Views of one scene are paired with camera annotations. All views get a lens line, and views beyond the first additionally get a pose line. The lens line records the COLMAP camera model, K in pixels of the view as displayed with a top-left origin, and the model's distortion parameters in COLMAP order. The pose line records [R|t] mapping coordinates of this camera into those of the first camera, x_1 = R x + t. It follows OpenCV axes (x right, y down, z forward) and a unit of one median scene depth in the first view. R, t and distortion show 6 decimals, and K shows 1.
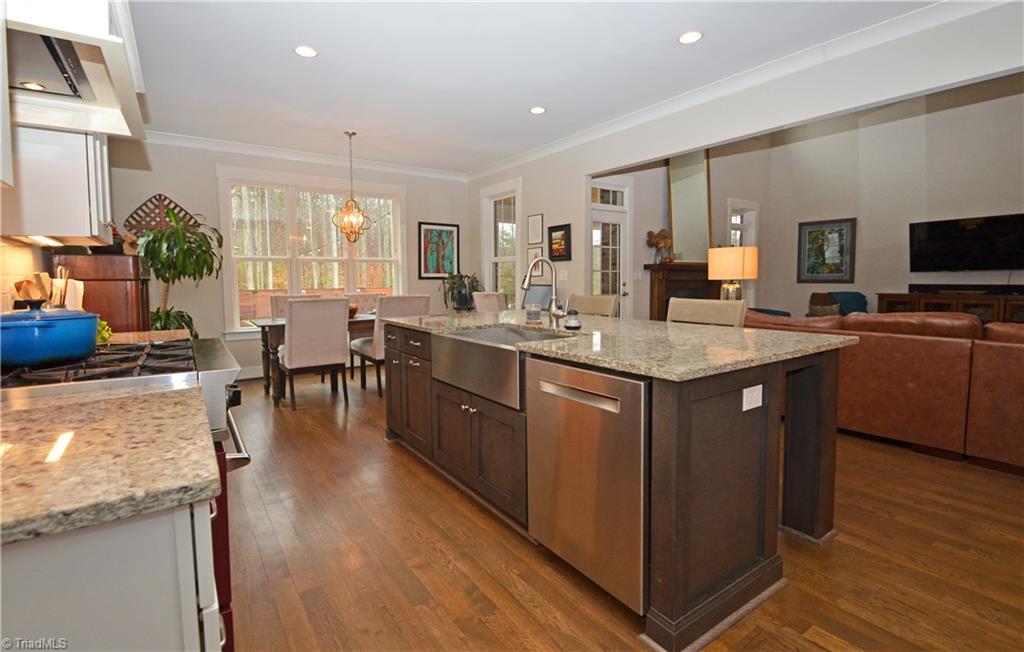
lens RADIAL K [[506.3, 0, 510.8], [0, 506.3, 305.8], [0, 0, 1]] dist [0.005154, 0.000198]
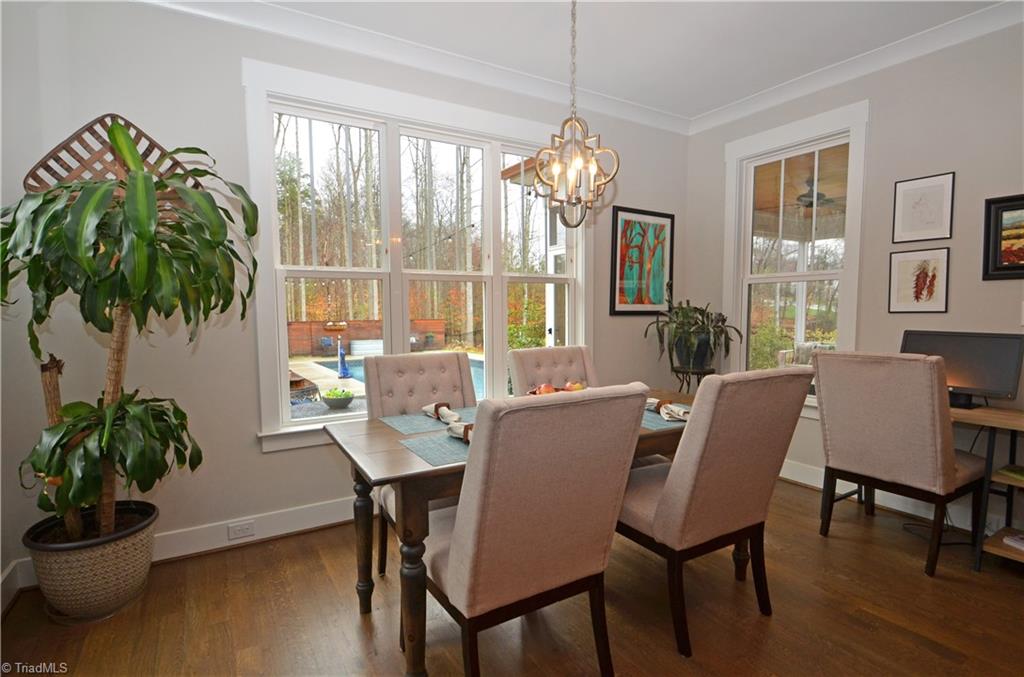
lens RADIAL K [[532.2, 0, 509.3], [0, 532.2, 346.6], [0, 0, 1]] dist [-0.019733, -0.000236]
pose [[0.998020, 0.008083, -0.062382, -0.336719], [-0.006847, 0.999776, 0.020007, -0.040278], [0.062530, -0.019540, 0.997852, 0.584359]]
